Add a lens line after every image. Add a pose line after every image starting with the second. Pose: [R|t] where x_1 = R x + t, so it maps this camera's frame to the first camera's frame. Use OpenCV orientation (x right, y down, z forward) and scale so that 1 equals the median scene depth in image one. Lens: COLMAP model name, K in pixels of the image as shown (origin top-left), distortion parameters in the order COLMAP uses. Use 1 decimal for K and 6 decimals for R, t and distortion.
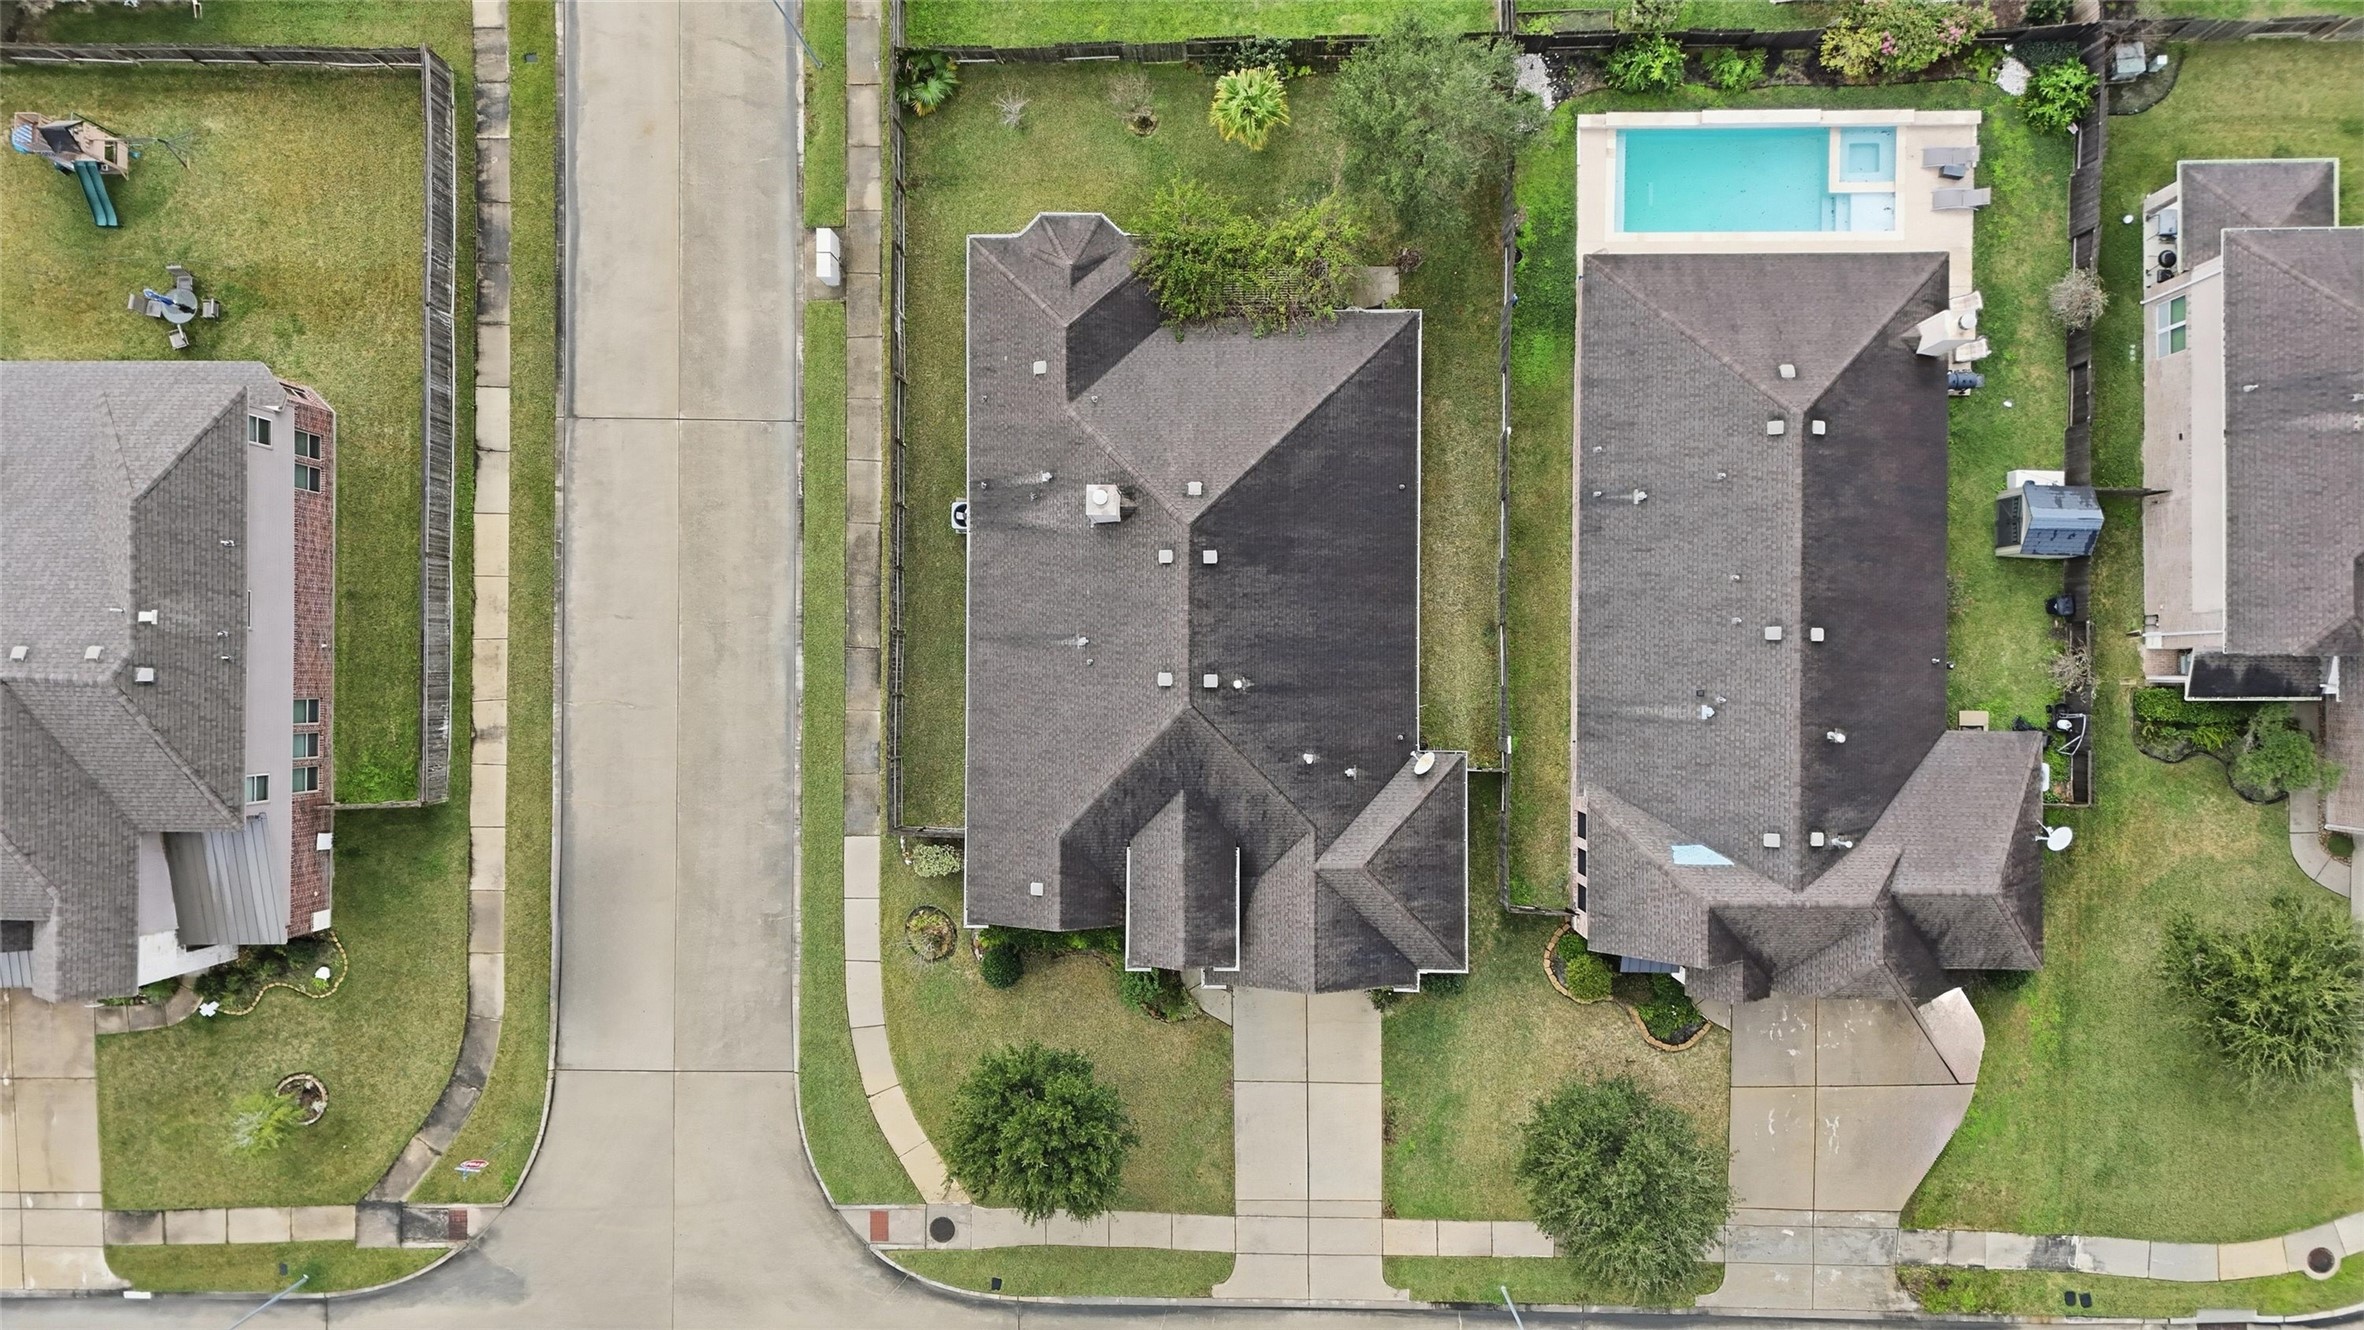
lens RADIAL K [[1742.9, 0, 1183.4], [0, 1742.9, 661.5], [0, 0, 1]] dist [0.049167, -0.018679]
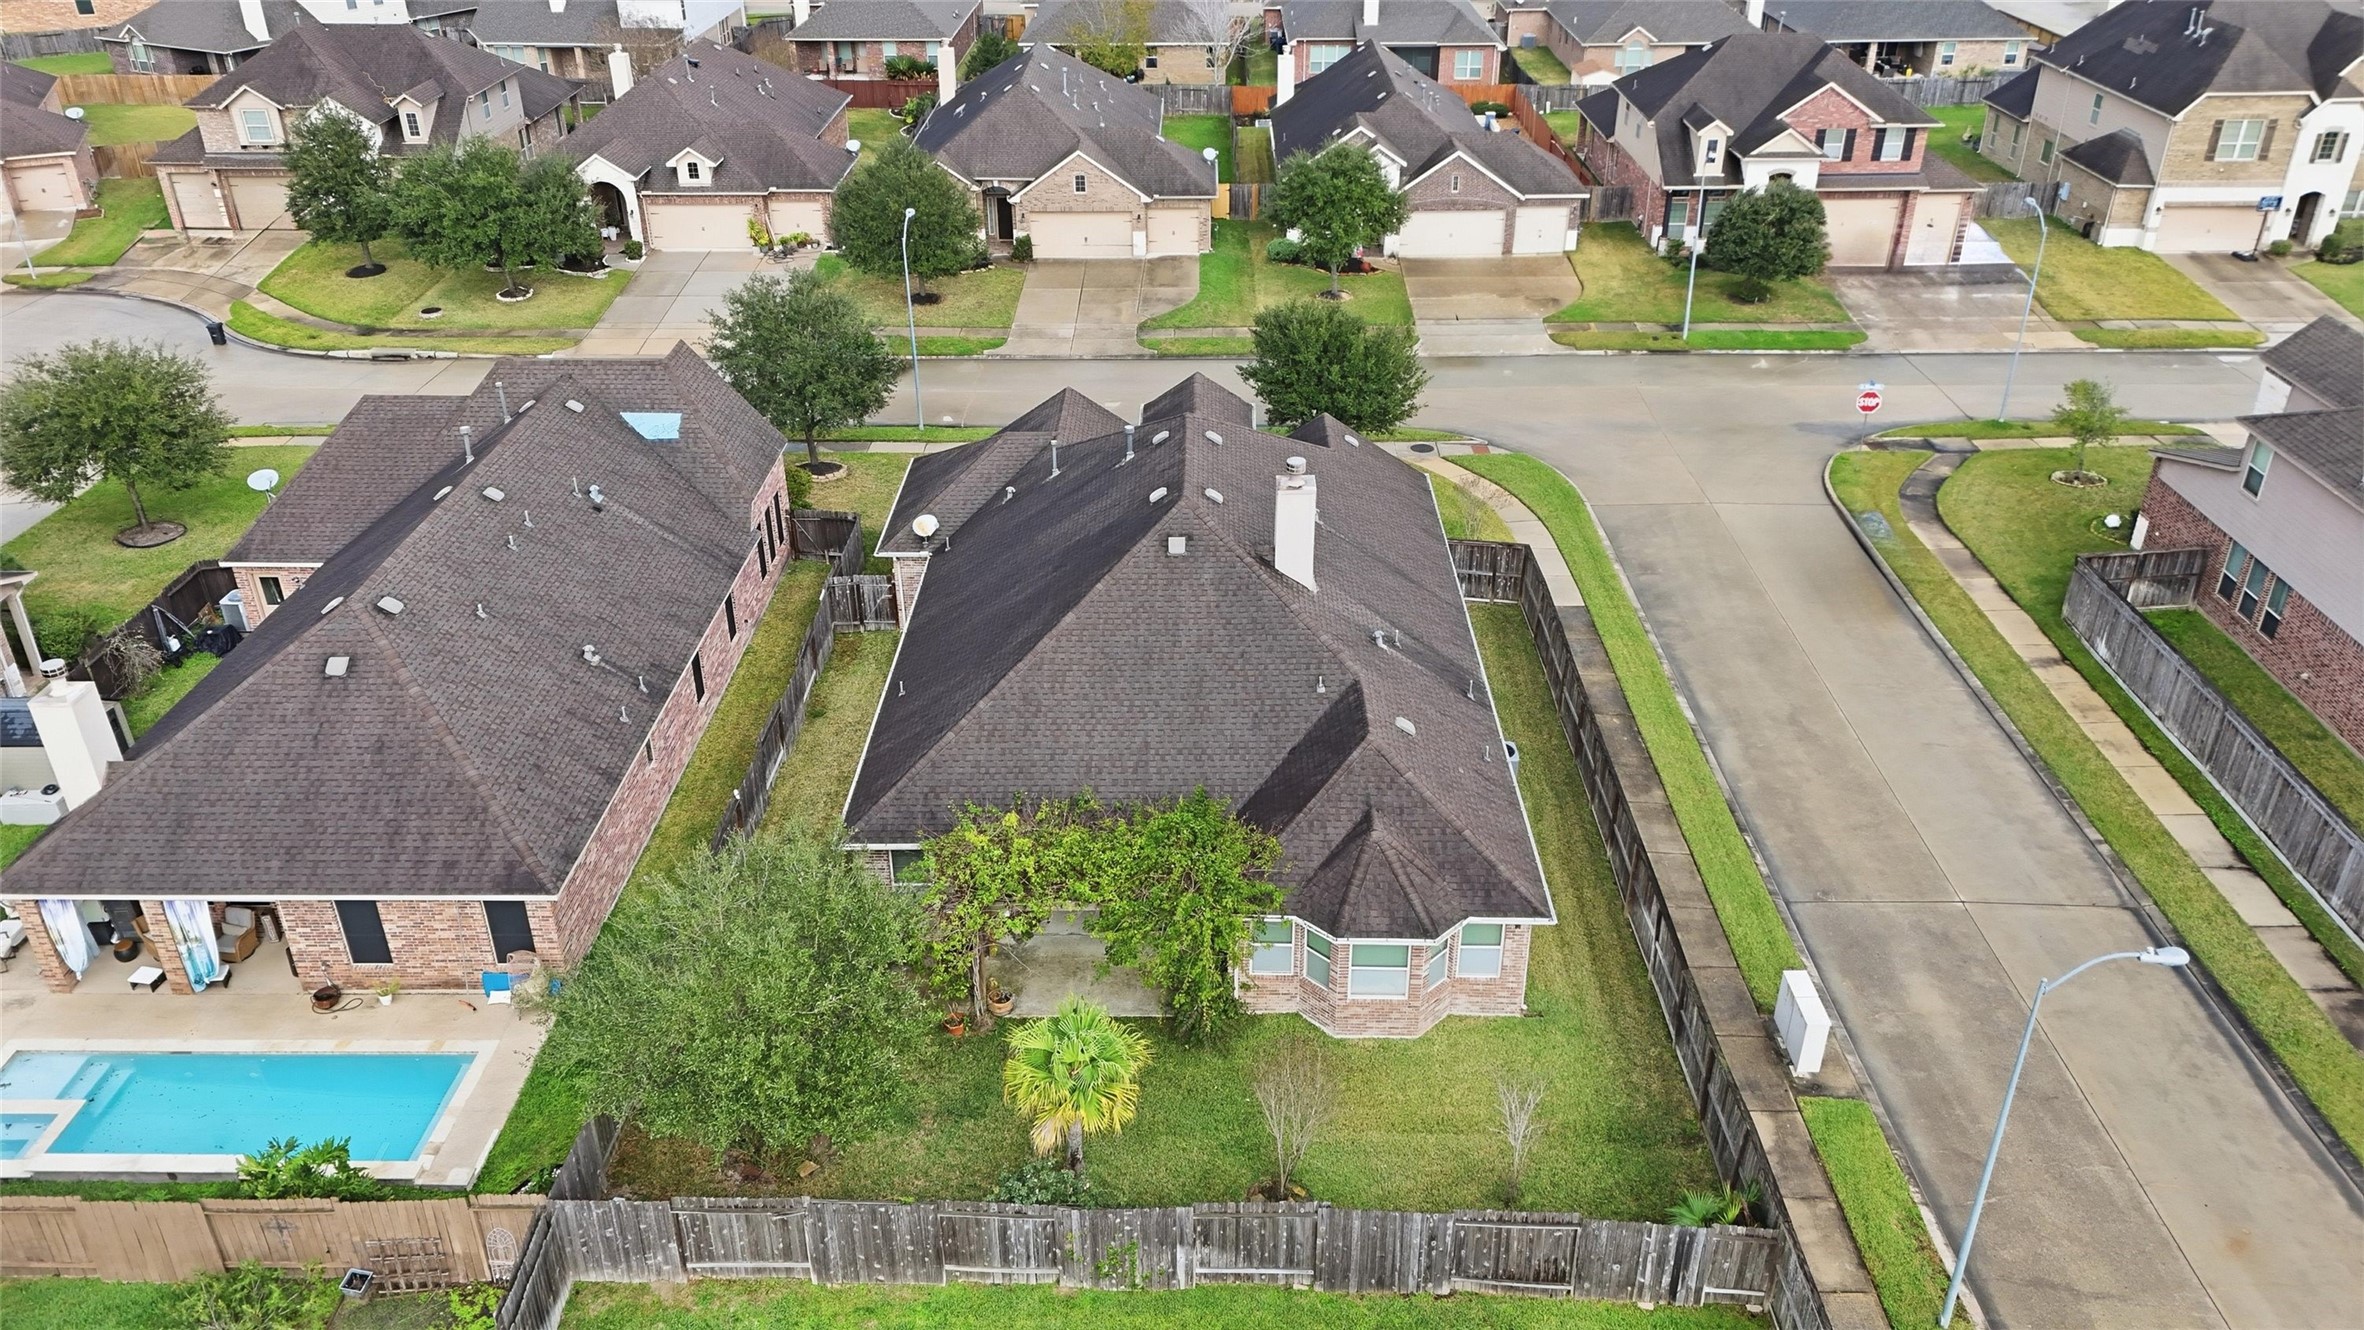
lens RADIAL K [[1742.9, 0, 1171.0], [0, 1742.9, 667.1], [0, 0, 1]] dist [0.049167, -0.018679]
pose [[-0.999222, 0.025465, 0.030127, -0.010996], [0.014404, -0.475452, 0.879624, -0.699802], [0.036724, 0.879373, 0.474715, 0.603315]]
